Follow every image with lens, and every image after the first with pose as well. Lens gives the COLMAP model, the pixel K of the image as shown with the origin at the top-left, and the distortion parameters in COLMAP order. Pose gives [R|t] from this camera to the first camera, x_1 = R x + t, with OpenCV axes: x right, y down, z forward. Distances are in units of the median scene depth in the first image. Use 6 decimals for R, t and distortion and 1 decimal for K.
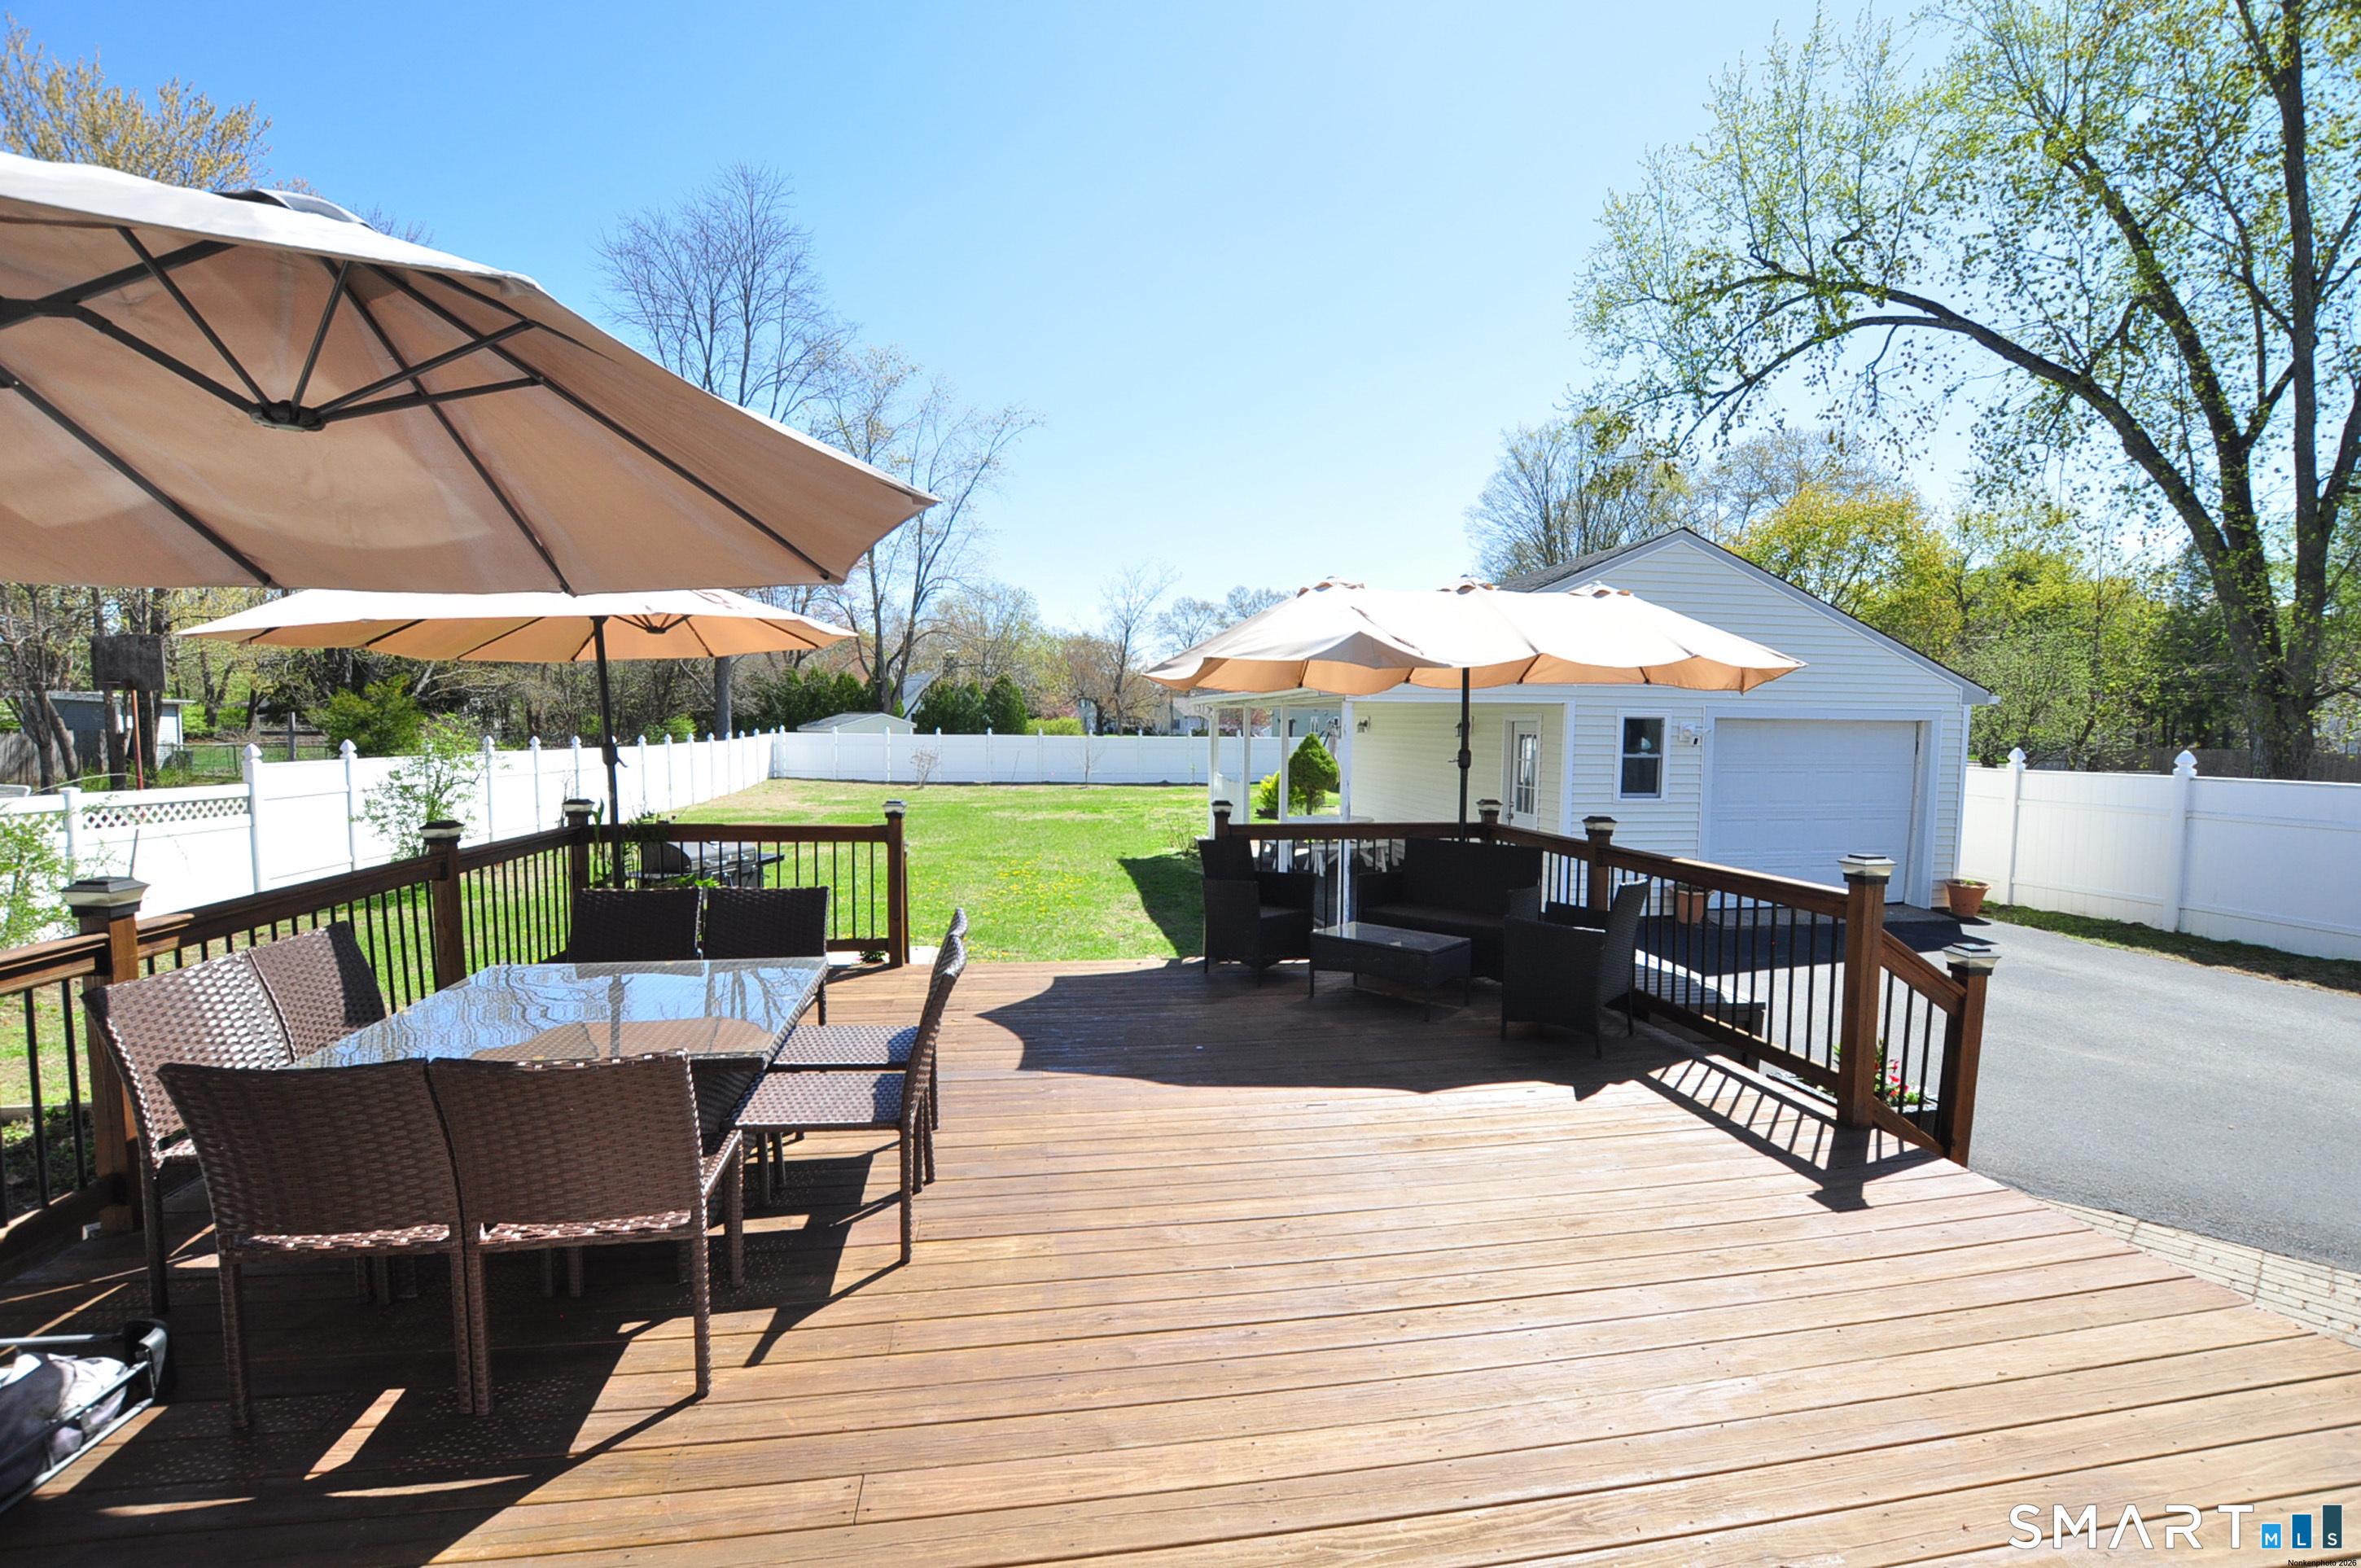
lens RADIAL K [[1076.8, 0, 1187.3], [0, 1076.8, 787.7], [0, 0, 1]] dist [0.028874, 0.000090]
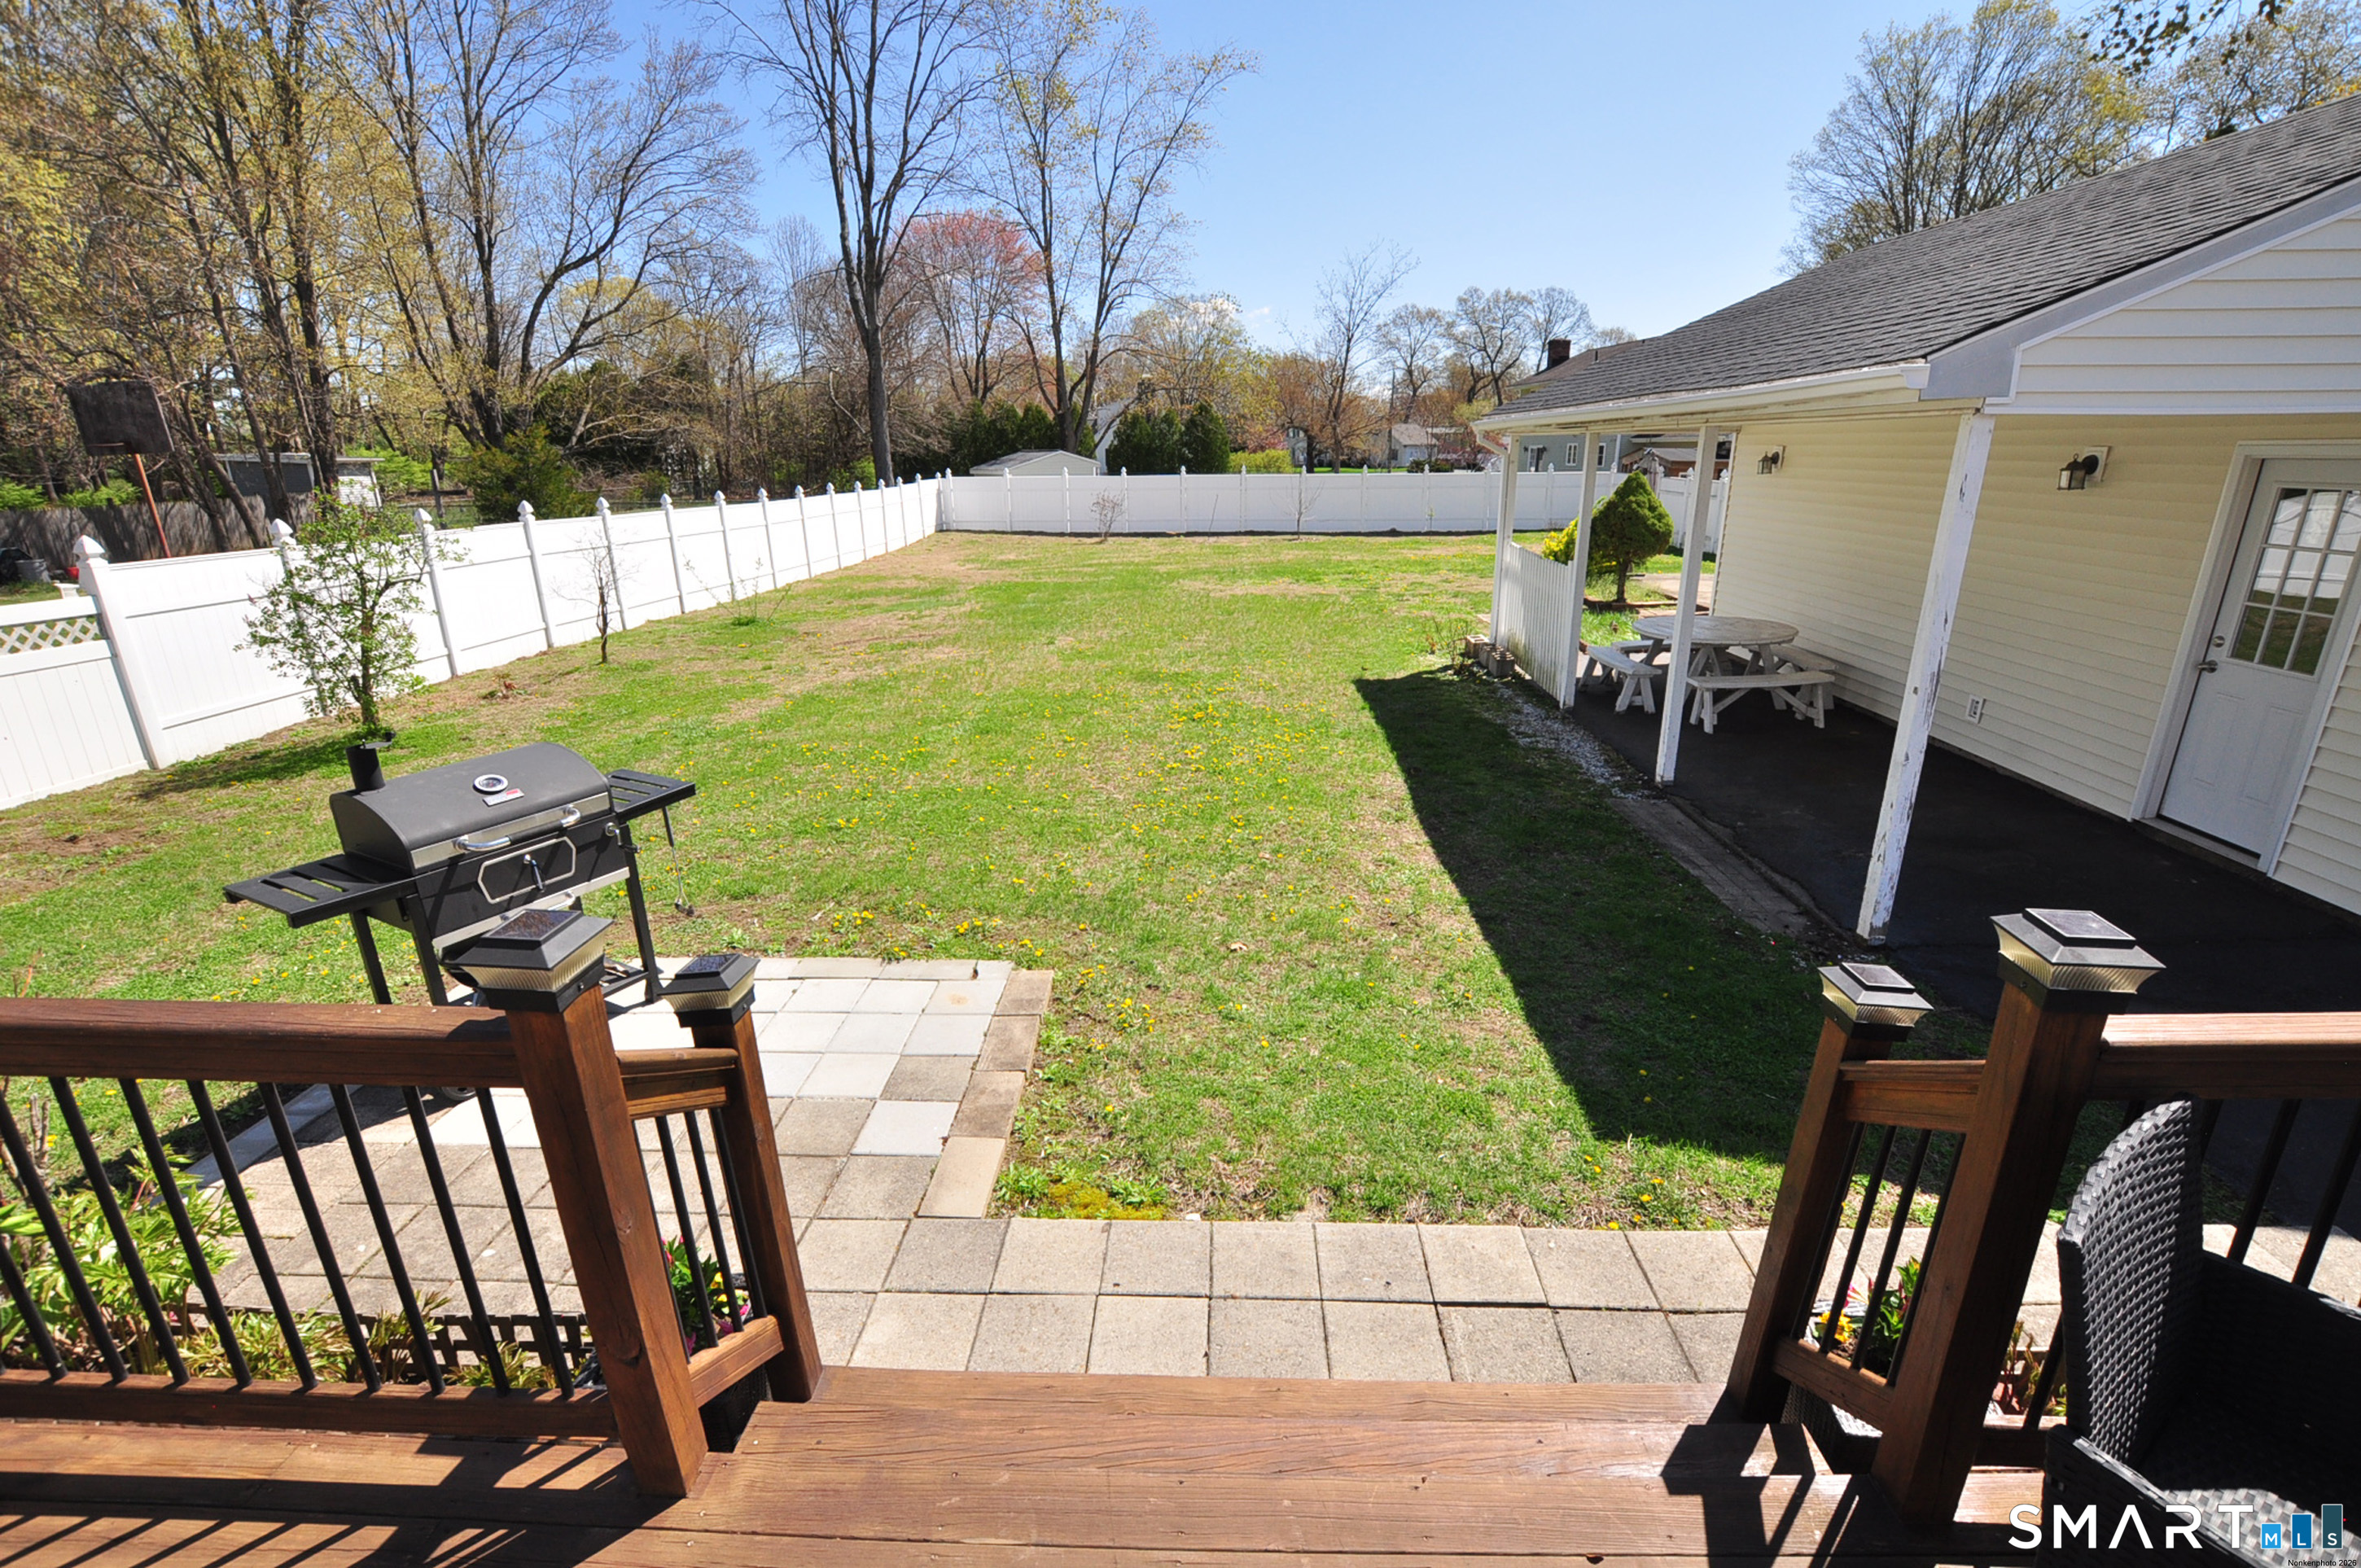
lens RADIAL K [[1044.4, 0, 1199.3], [0, 1044.4, 787.7], [0, 0, 1]] dist [-0.016211, 0.000027]
pose [[0.983933, 0.034841, -0.175107, -0.017047], [0.009612, 0.969014, 0.246817, -0.010975], [0.178281, -0.244535, 0.953110, 0.139552]]
